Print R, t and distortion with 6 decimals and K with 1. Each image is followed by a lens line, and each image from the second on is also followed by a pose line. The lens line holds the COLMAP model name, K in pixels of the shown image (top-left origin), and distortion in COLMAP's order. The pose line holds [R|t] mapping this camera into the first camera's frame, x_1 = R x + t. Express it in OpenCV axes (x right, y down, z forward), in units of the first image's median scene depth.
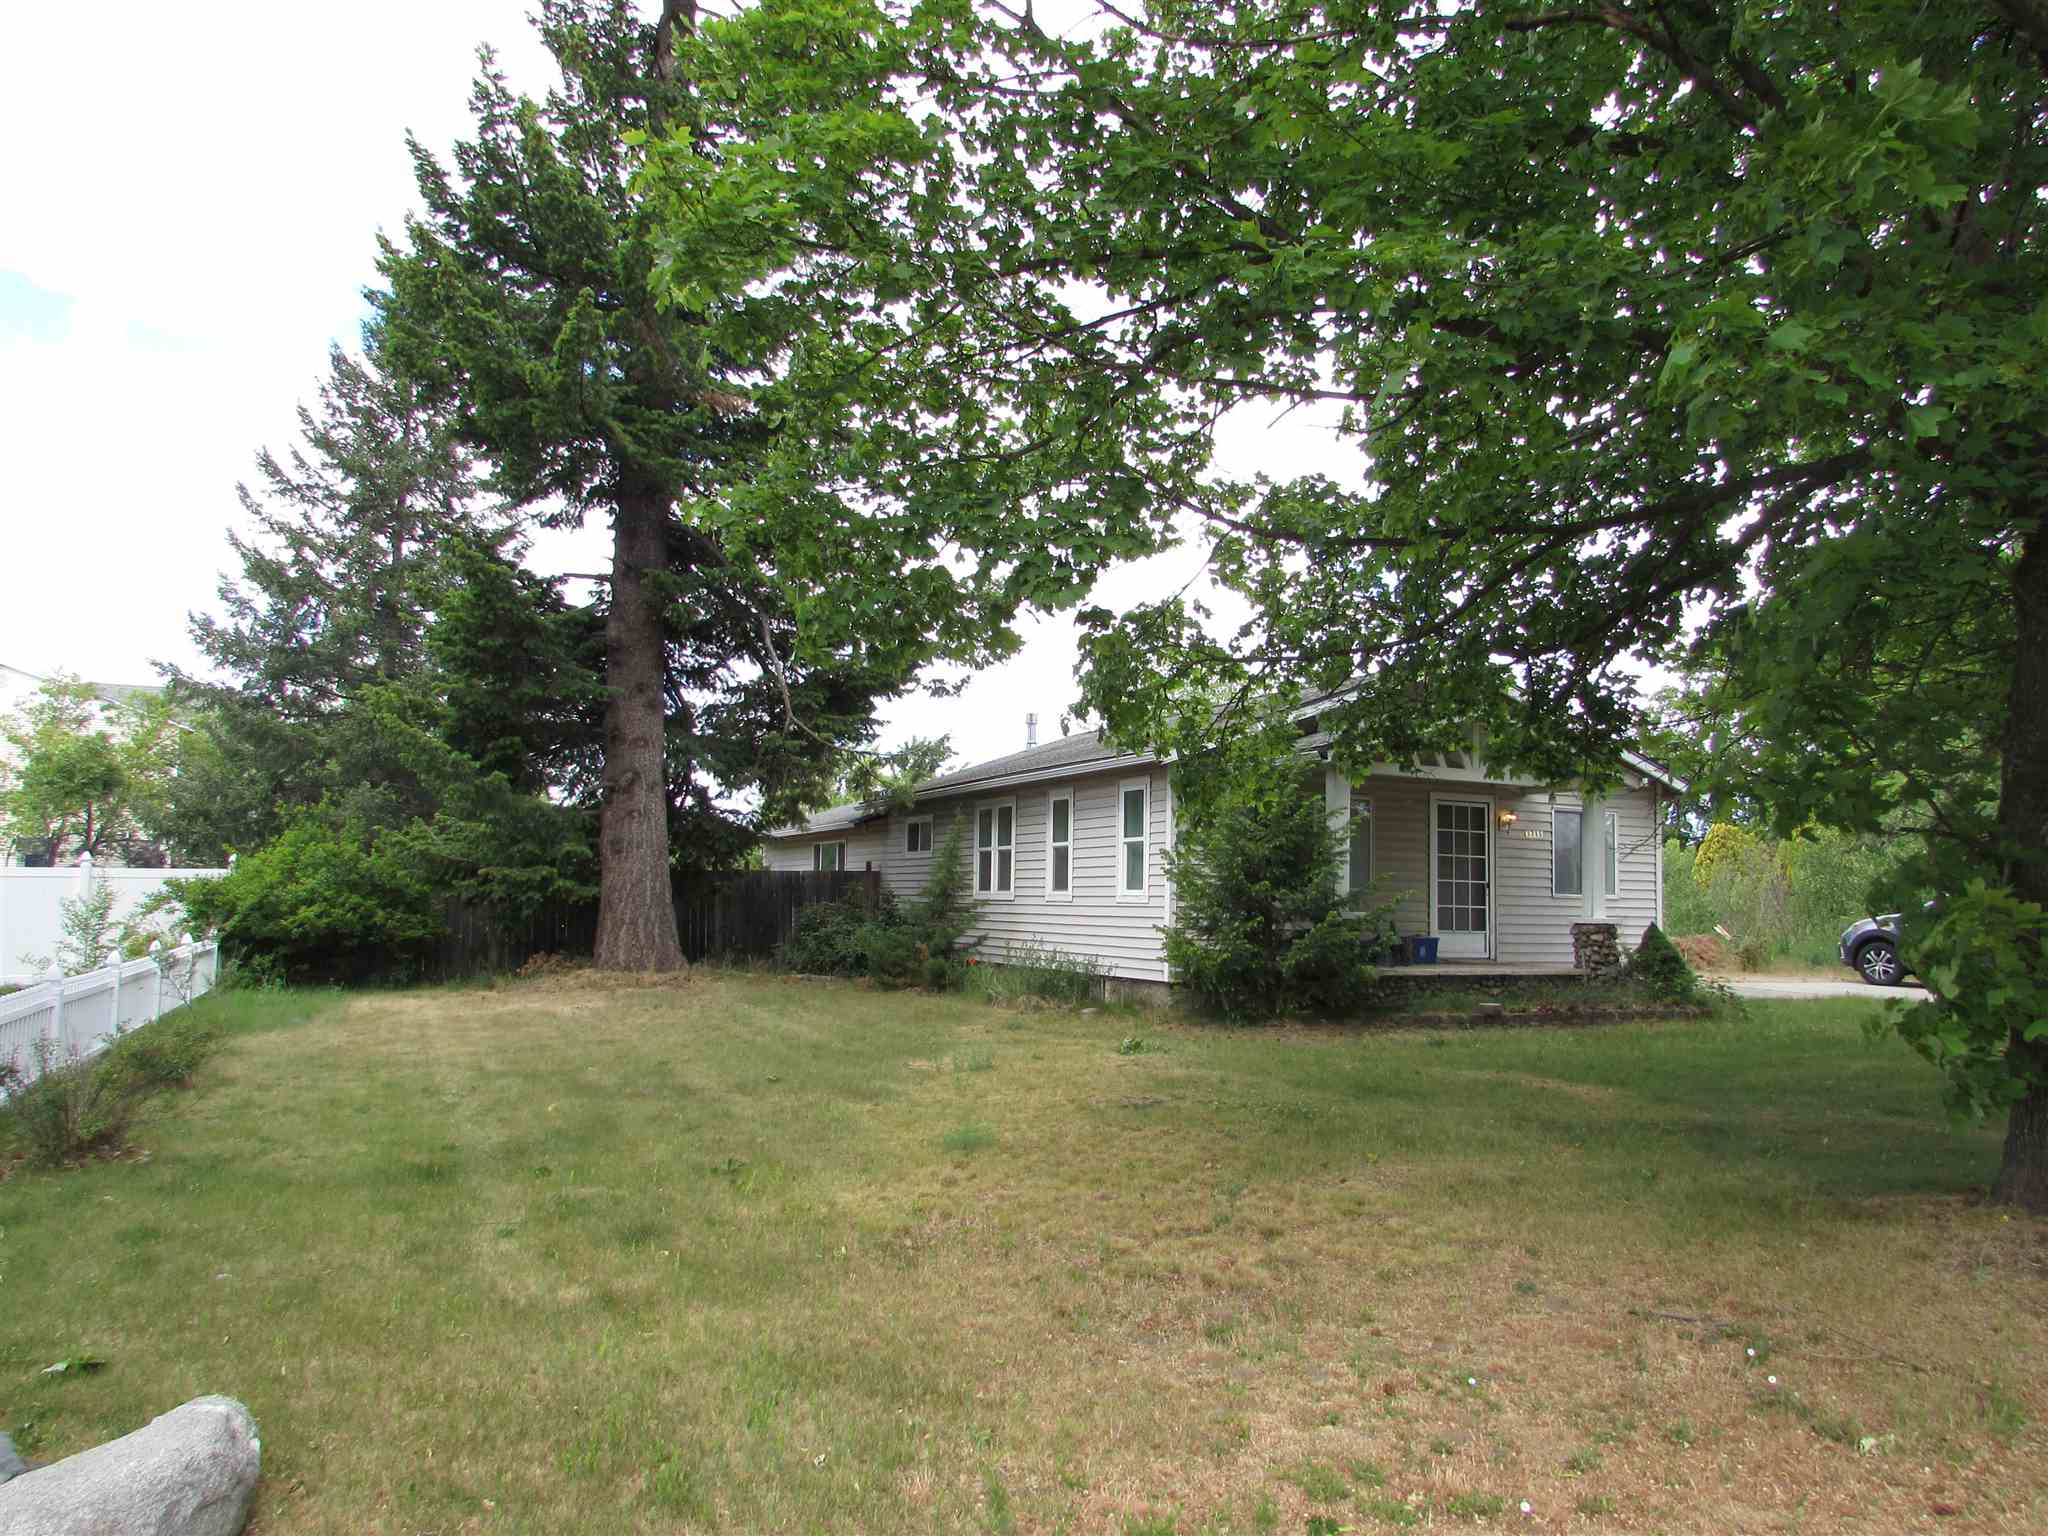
lens RADIAL K [[1441.3, 0, 1017.5], [0, 1441.3, 775.5], [0, 0, 1]] dist [-0.034562, 0.006271]
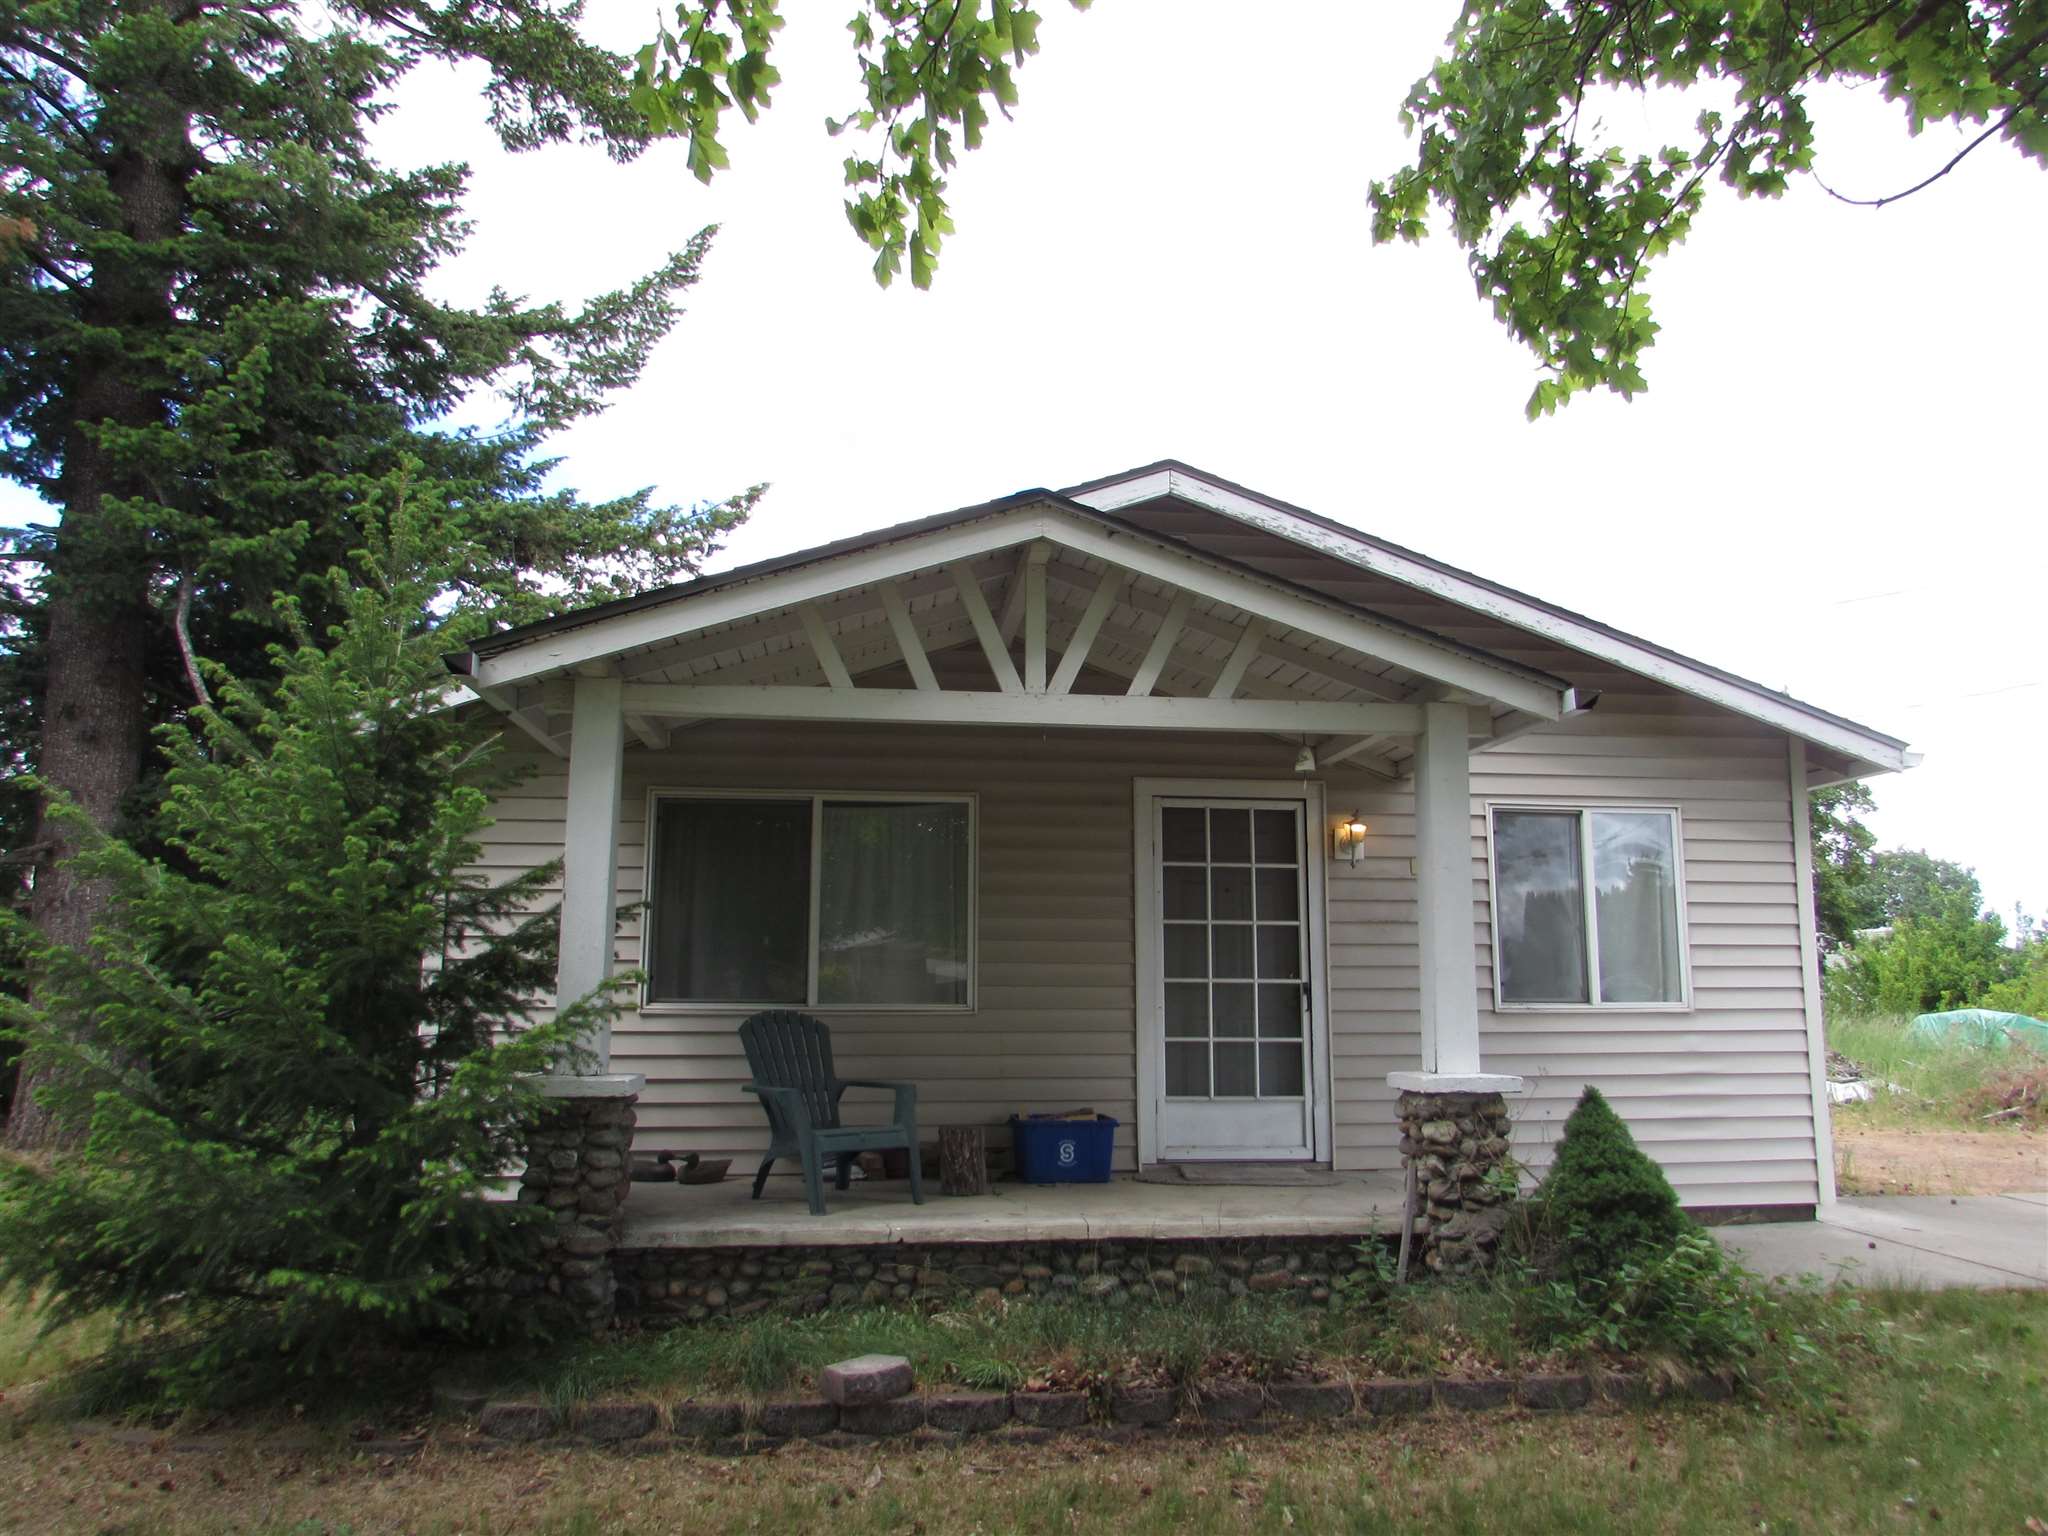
lens RADIAL K [[1441.3, 0, 1017.5], [0, 1441.3, 775.5], [0, 0, 1]] dist [-0.034562, 0.006271]
pose [[0.953303, -0.064912, -0.294956, 0.347138], [0.044193, 0.996099, -0.076383, 0.038709], [0.298764, 0.059781, 0.952453, 0.514396]]
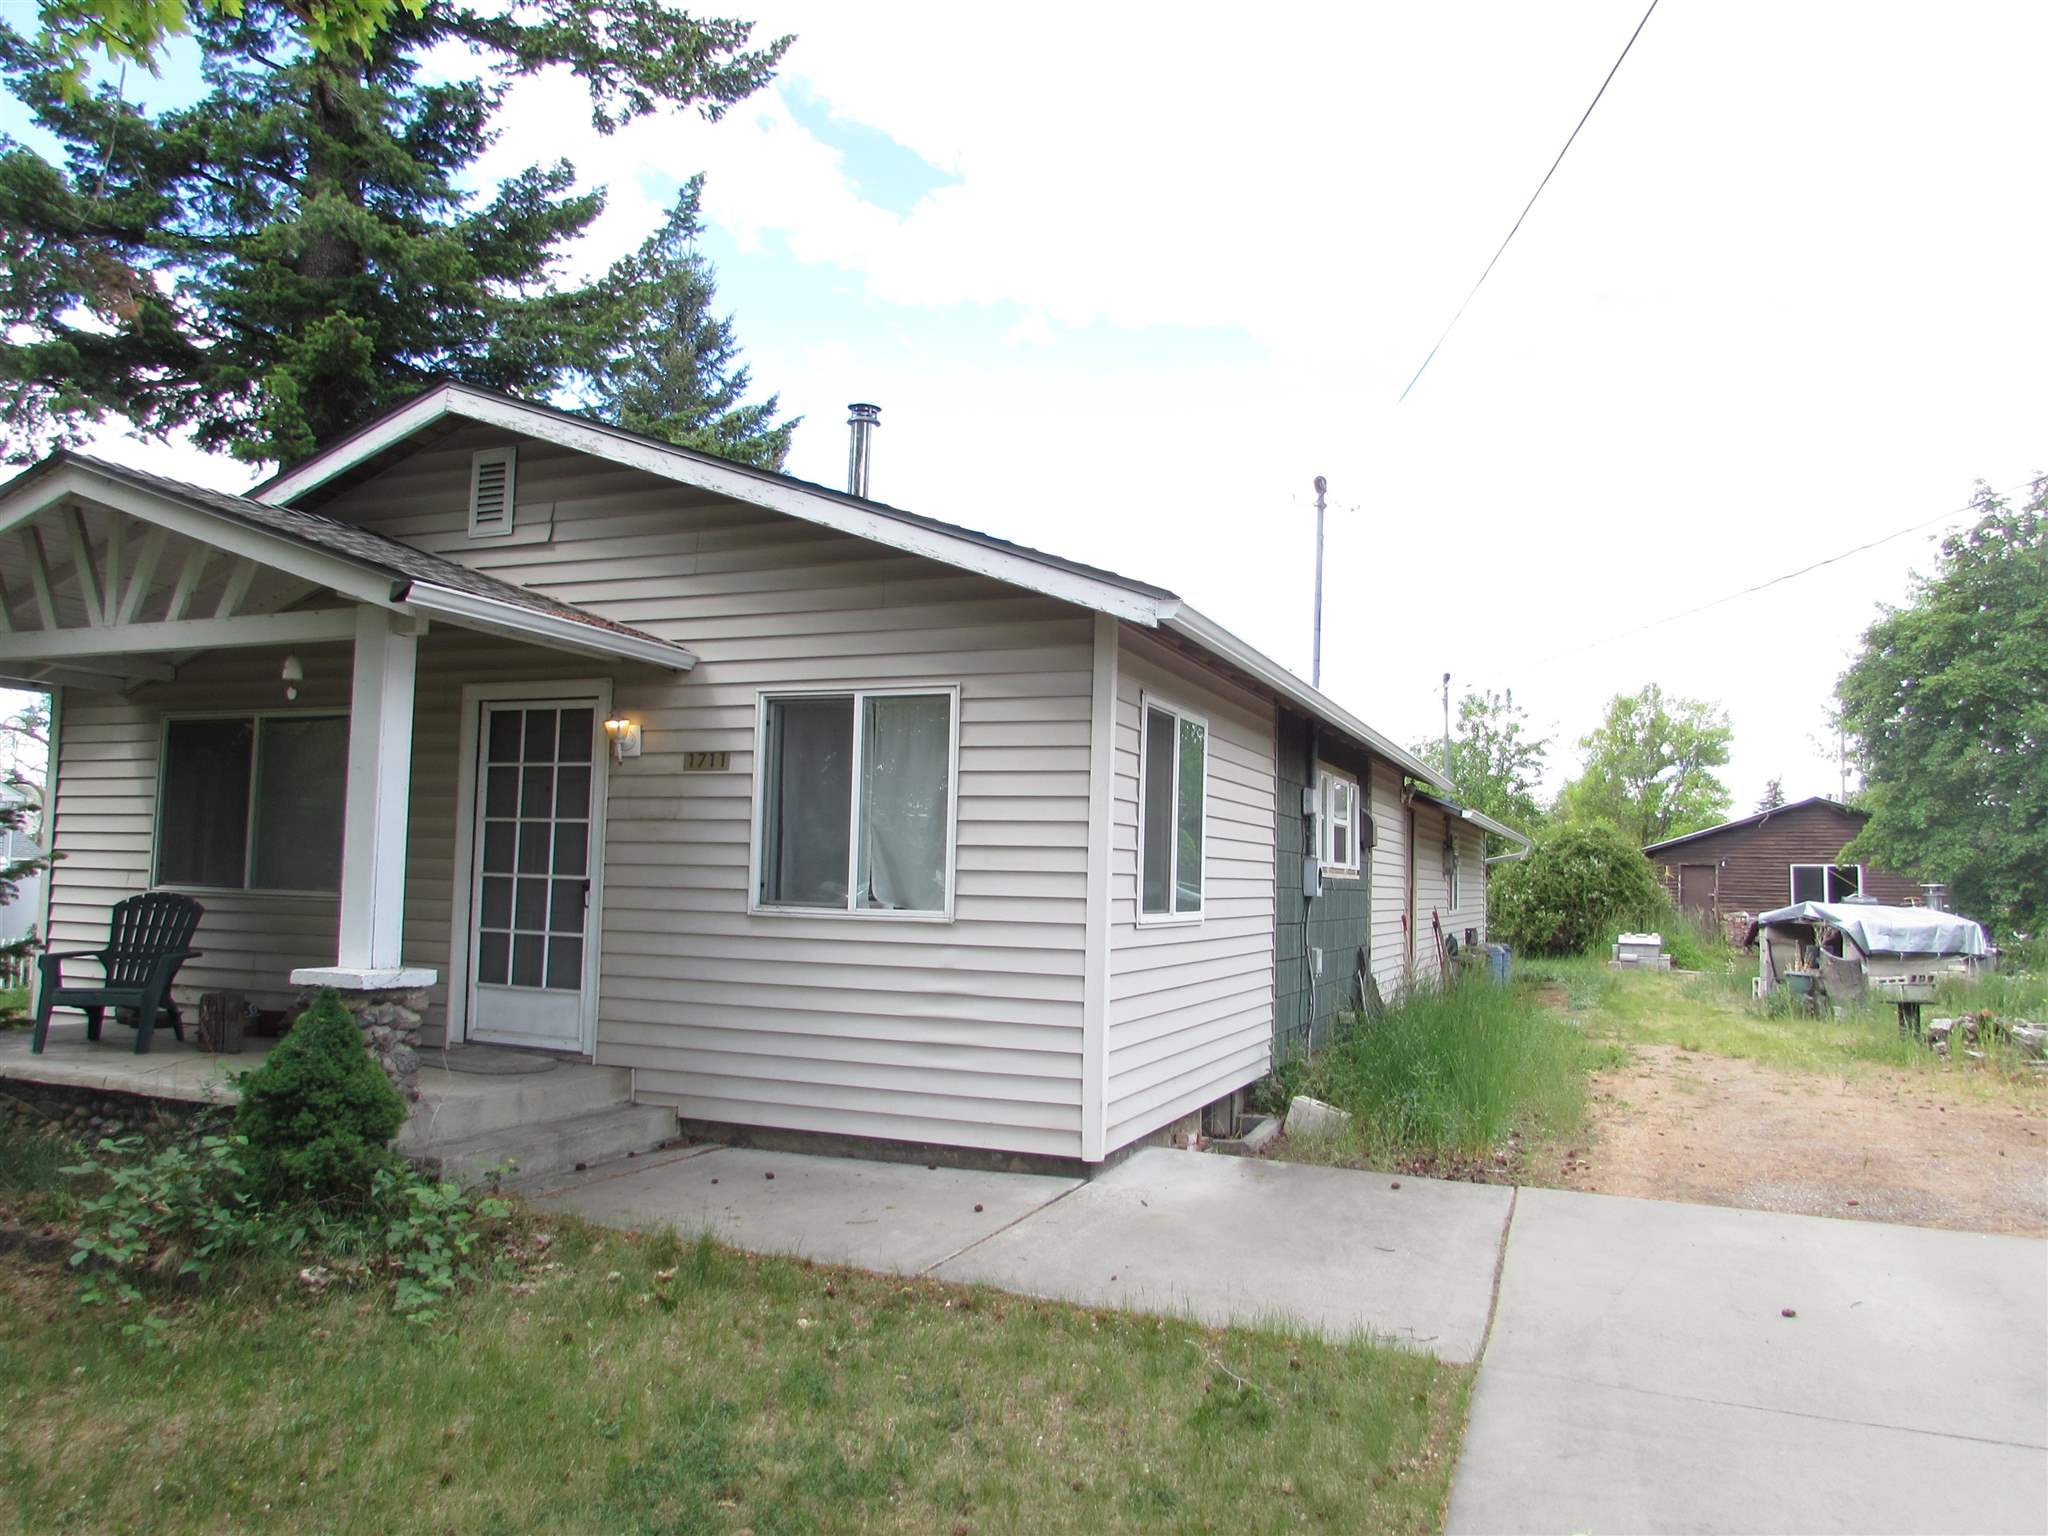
lens RADIAL K [[1430.9, 0, 1000.1], [0, 1430.9, 787.4], [0, 0, 1]] dist [-0.009401, 0.000232]
pose [[0.668808, -0.053466, -0.741510, 0.677879], [0.056113, 0.998196, -0.021363, 0.058430], [0.741314, -0.027320, 0.670602, 0.740067]]
